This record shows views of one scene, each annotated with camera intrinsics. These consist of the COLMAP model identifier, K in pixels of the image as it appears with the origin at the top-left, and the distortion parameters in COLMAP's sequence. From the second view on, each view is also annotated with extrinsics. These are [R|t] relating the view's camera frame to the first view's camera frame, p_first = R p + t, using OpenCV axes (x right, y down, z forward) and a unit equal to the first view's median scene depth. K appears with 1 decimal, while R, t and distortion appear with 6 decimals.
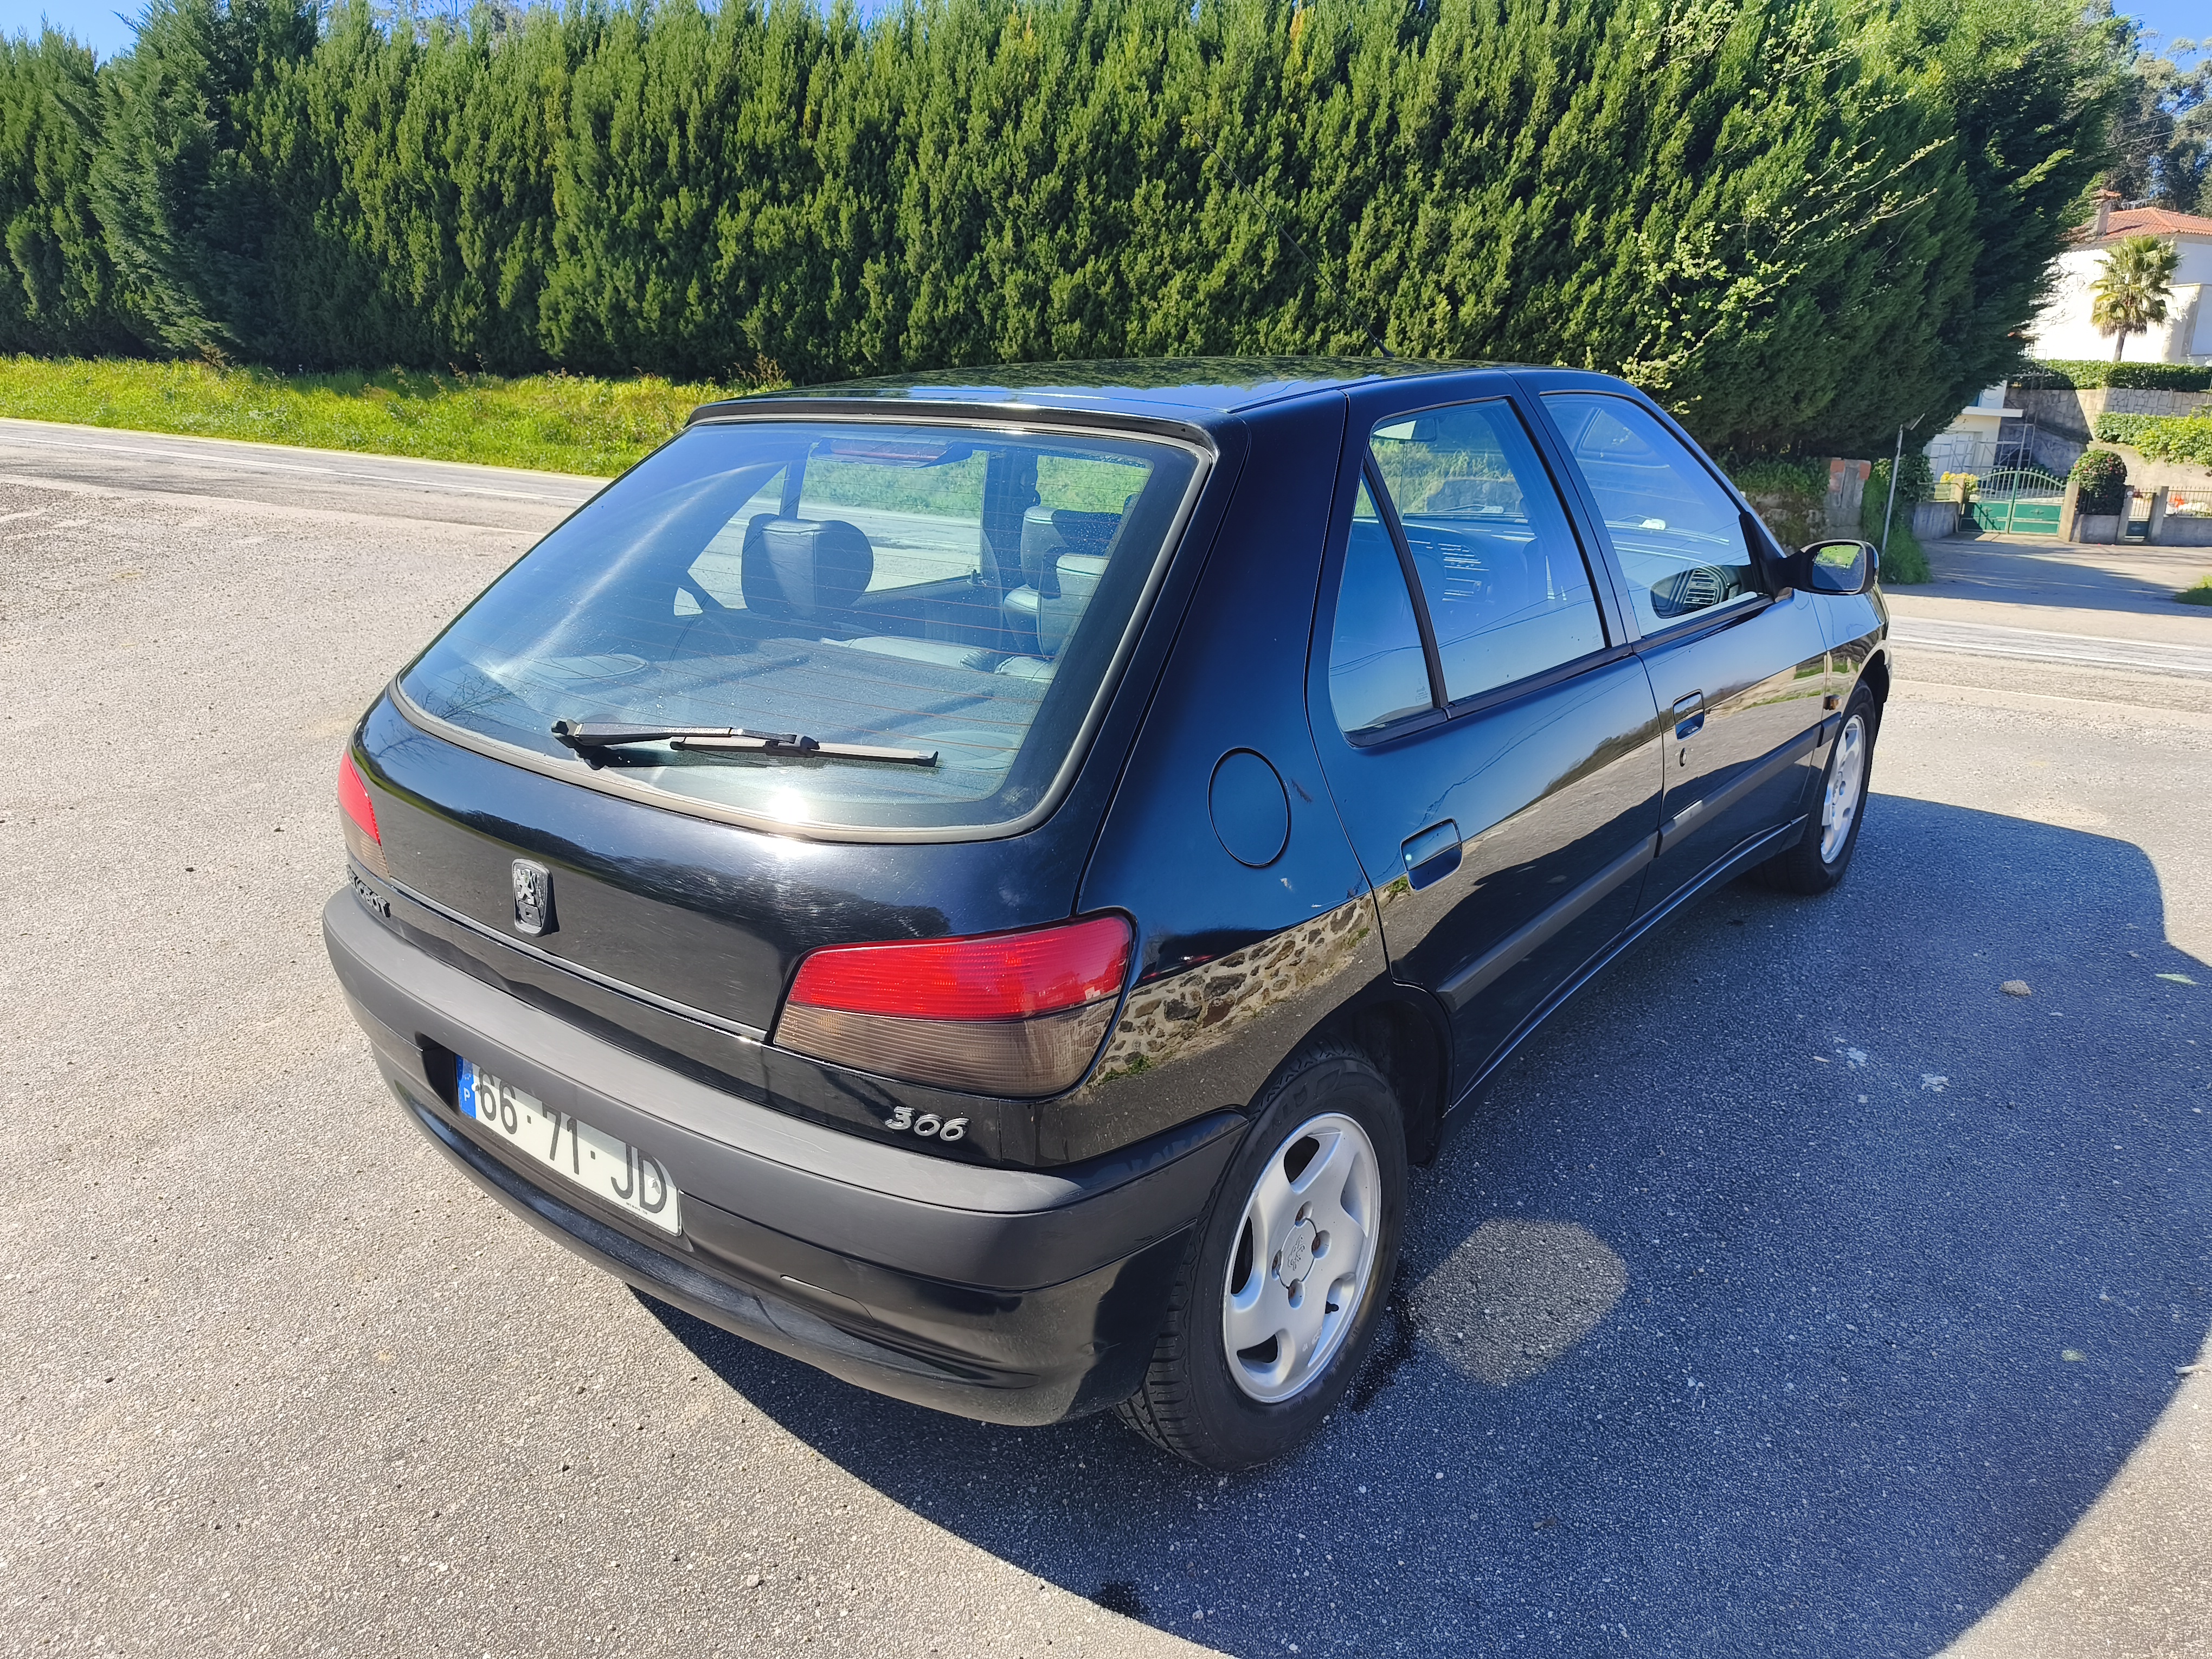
lens RADIAL K [[1502.1, 0, 1103.2], [0, 1502.1, 838.3], [0, 0, 1]] dist [-0.014175, 0.000250]
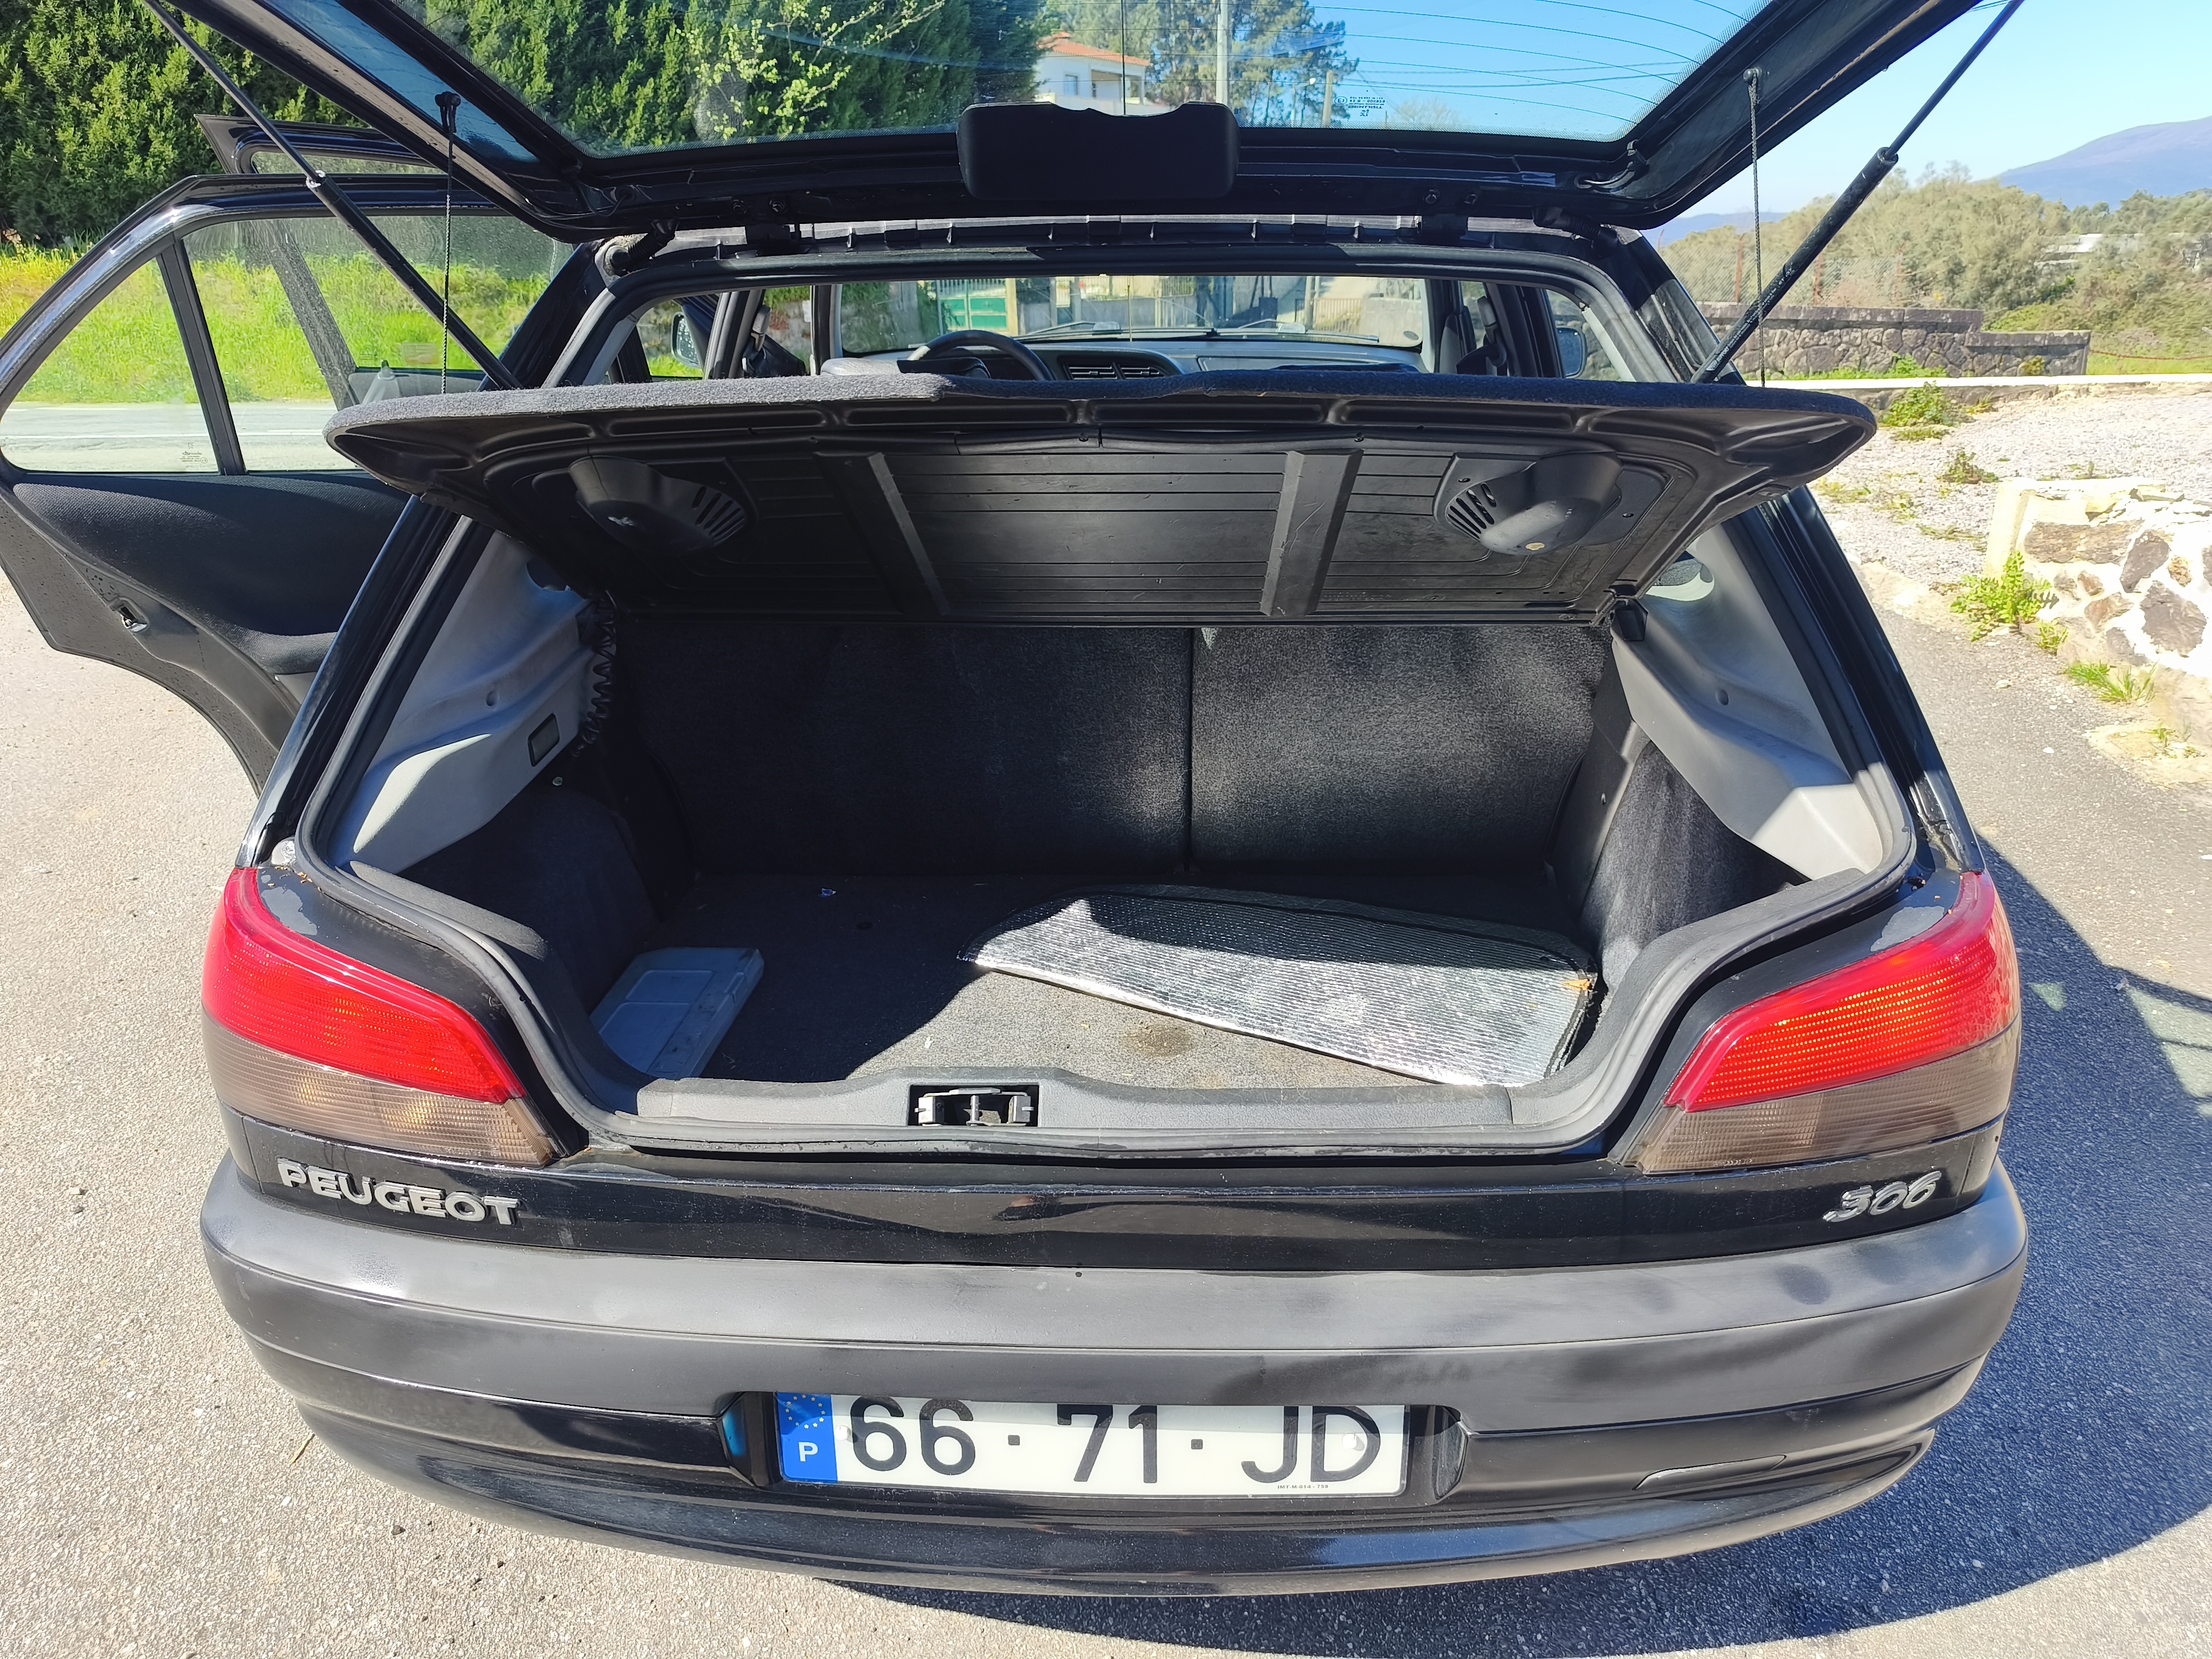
lens RADIAL K [[1502.1, 0, 1108.8], [0, 1502.1, 819.9], [0, 0, 1]] dist [-0.014175, 0.000250]
pose [[0.802088, -0.246347, 0.544030, -0.063550], [0.191014, 0.968929, 0.157128, -0.014783], [-0.565834, -0.022114, 0.824222, 0.049321]]
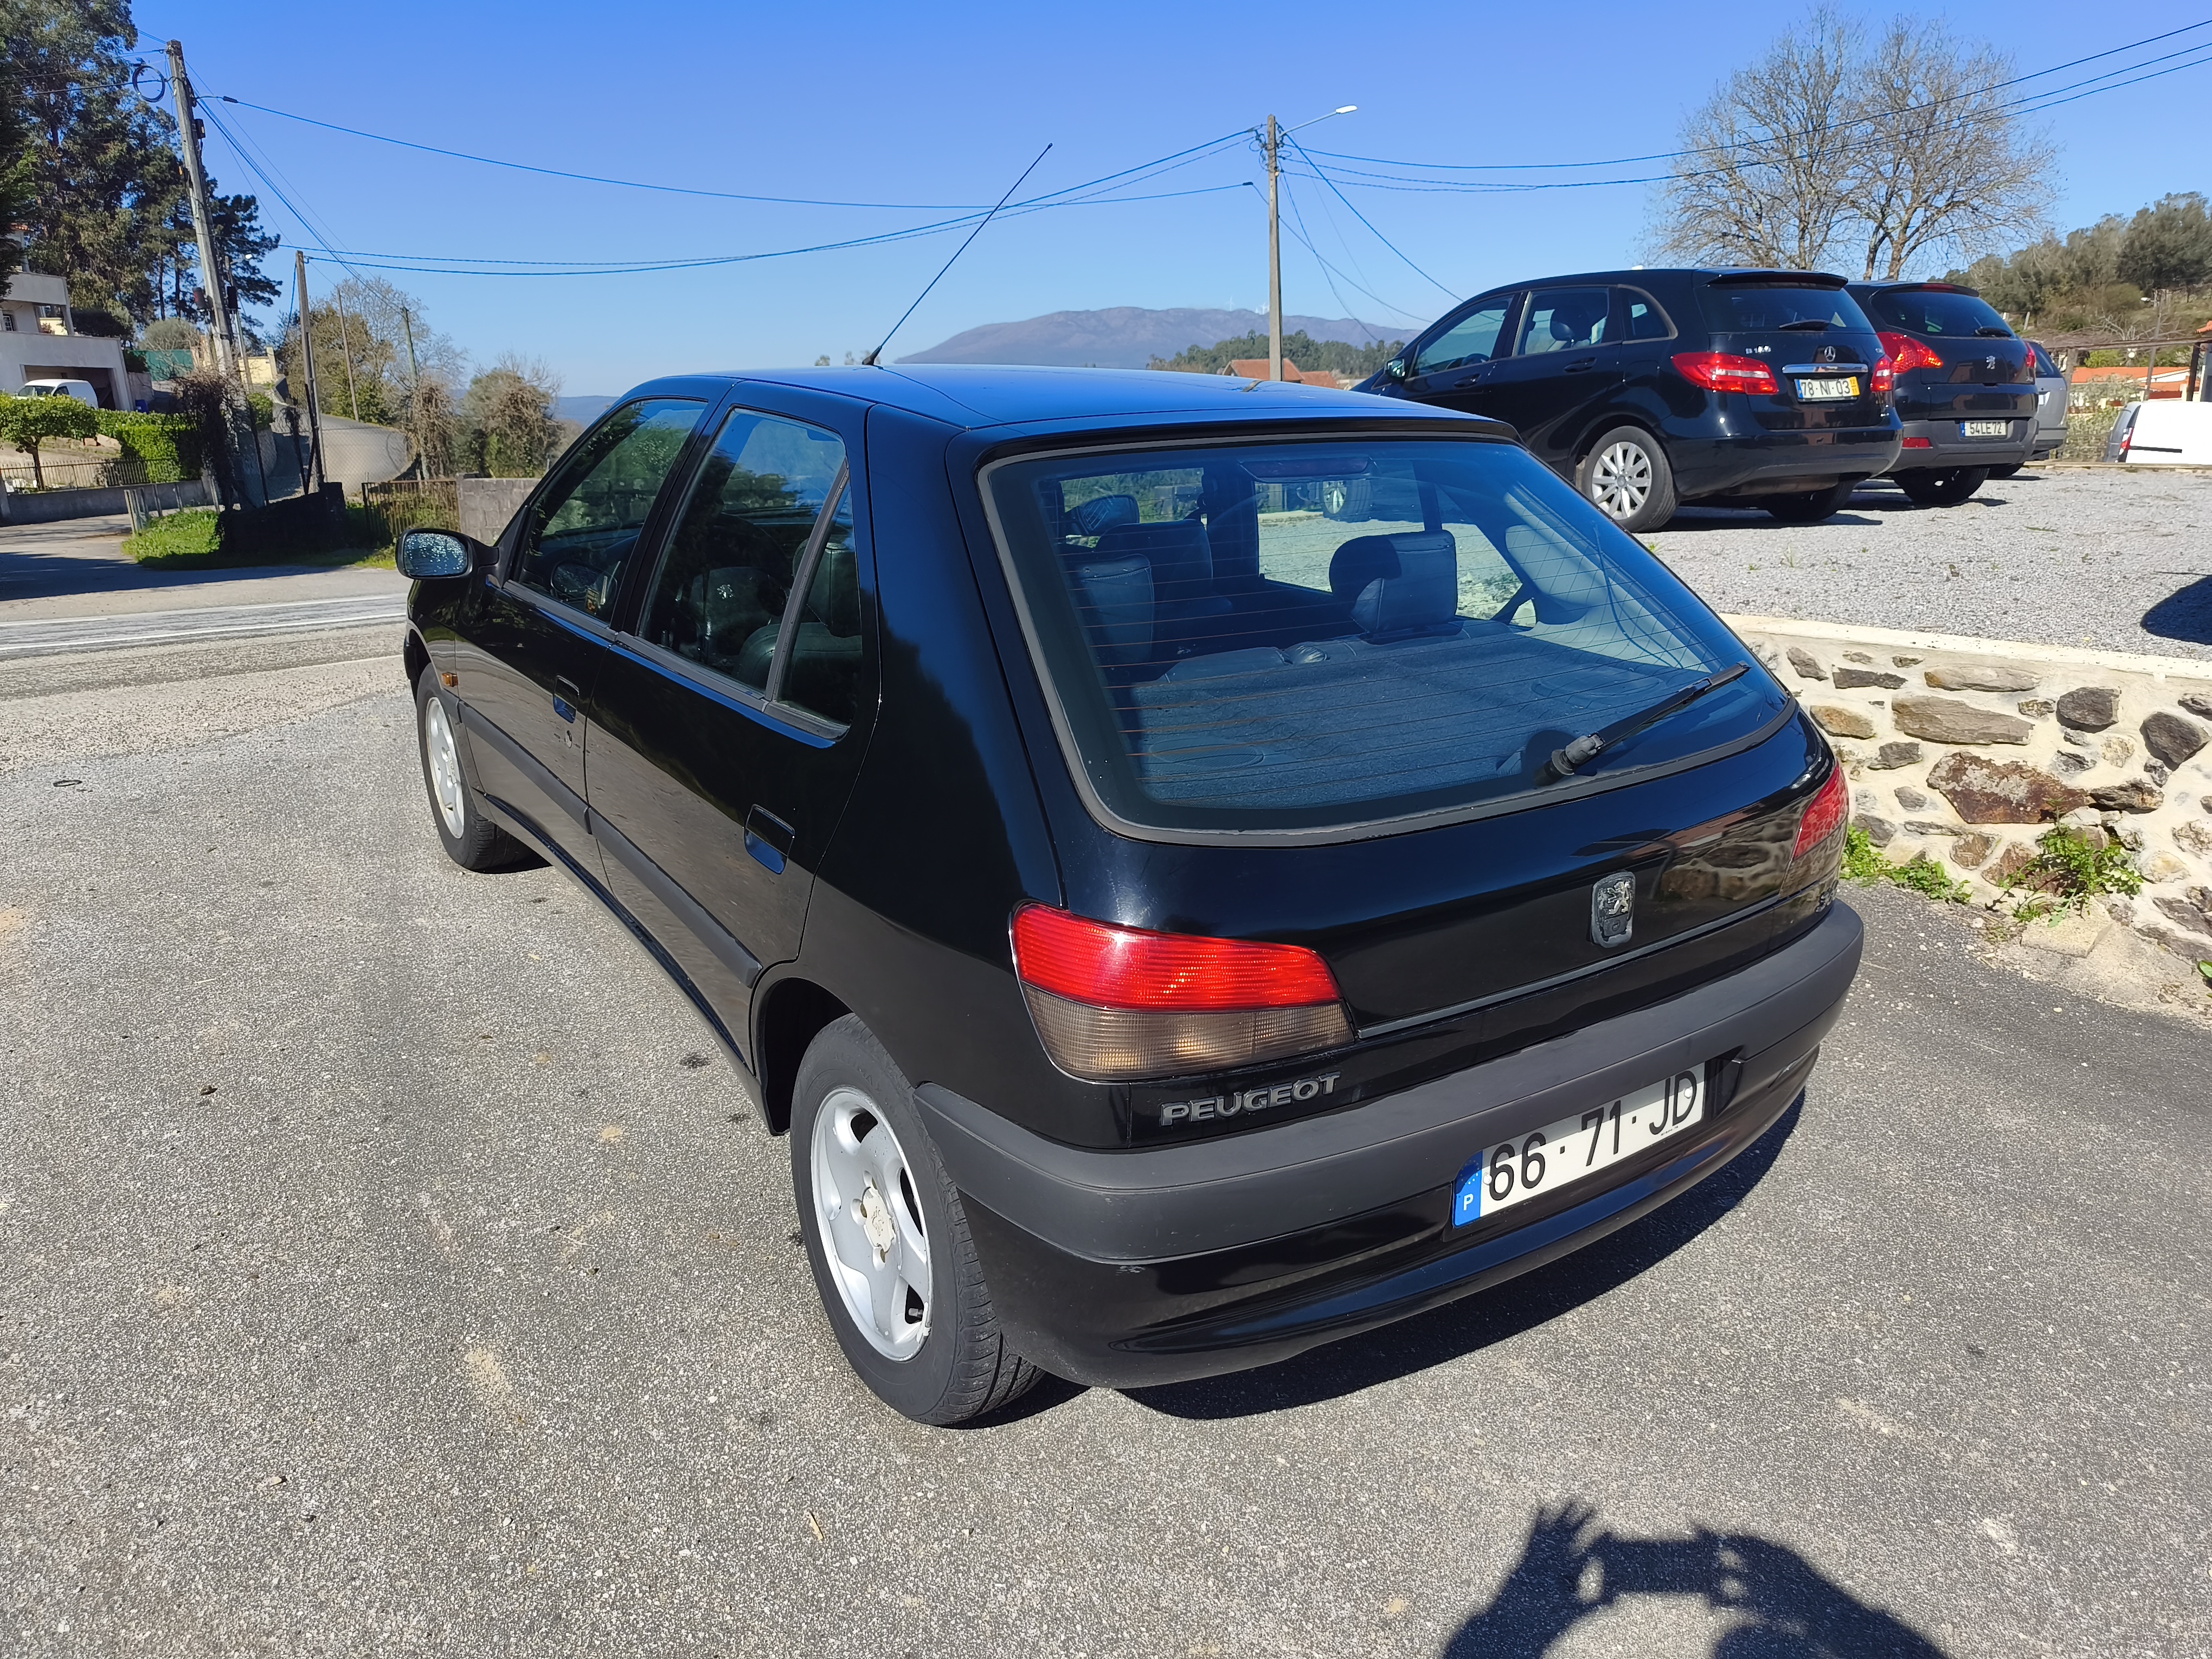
lens RADIAL K [[1502.1, 0, 1104.7], [0, 1502.1, 832.9], [0, 0, 1]] dist [-0.014175, 0.000250]
pose [[0.288901, -0.288937, 0.912717, -0.134541], [0.277902, 0.937629, 0.208859, -0.030716], [-0.916137, 0.193306, 0.351178, 0.090878]]
